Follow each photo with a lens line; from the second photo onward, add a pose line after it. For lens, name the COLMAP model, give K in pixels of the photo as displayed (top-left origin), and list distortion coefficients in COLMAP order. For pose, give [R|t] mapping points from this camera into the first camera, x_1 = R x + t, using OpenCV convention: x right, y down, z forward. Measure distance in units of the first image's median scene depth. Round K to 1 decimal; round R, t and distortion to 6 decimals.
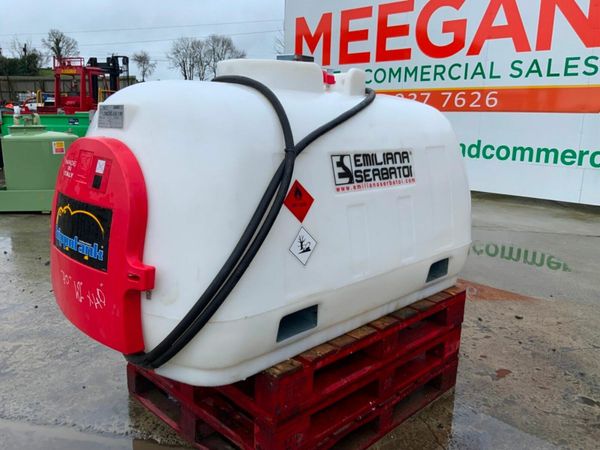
lens RADIAL K [[500.2, 0, 300.0], [0, 500.2, 225.0], [0, 0, 1]] dist [0.096372, -0.176002]
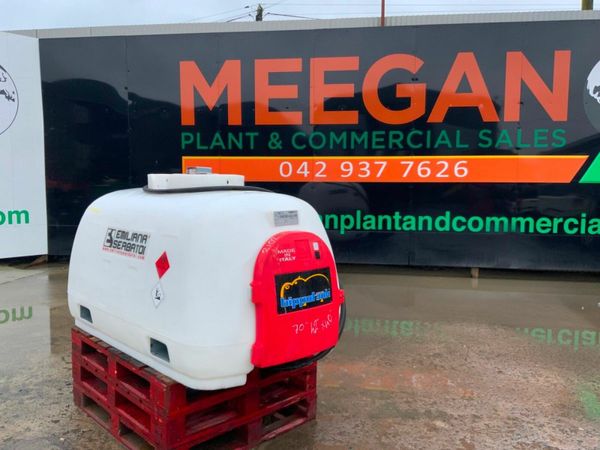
lens RADIAL K [[500.2, 0, 300.0], [0, 500.2, 225.0], [0, 0, 1]] dist [0.096372, -0.176002]
pose [[-0.011982, 0.058460, -0.998218, 1.604326], [-0.222488, 0.973108, 0.059660, -0.360908], [0.974862, 0.222806, 0.001347, 1.482113]]
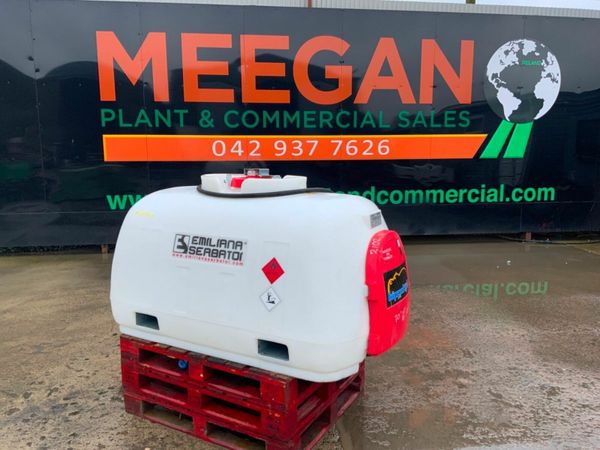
lens RADIAL K [[500.2, 0, 300.0], [0, 500.2, 225.0], [0, 0, 1]] dist [0.096372, -0.176002]
pose [[0.266699, 0.120124, -0.956265, 1.619966], [-0.196564, 0.978127, 0.068049, -0.331937], [0.943522, 0.169819, 0.284477, 0.825002]]
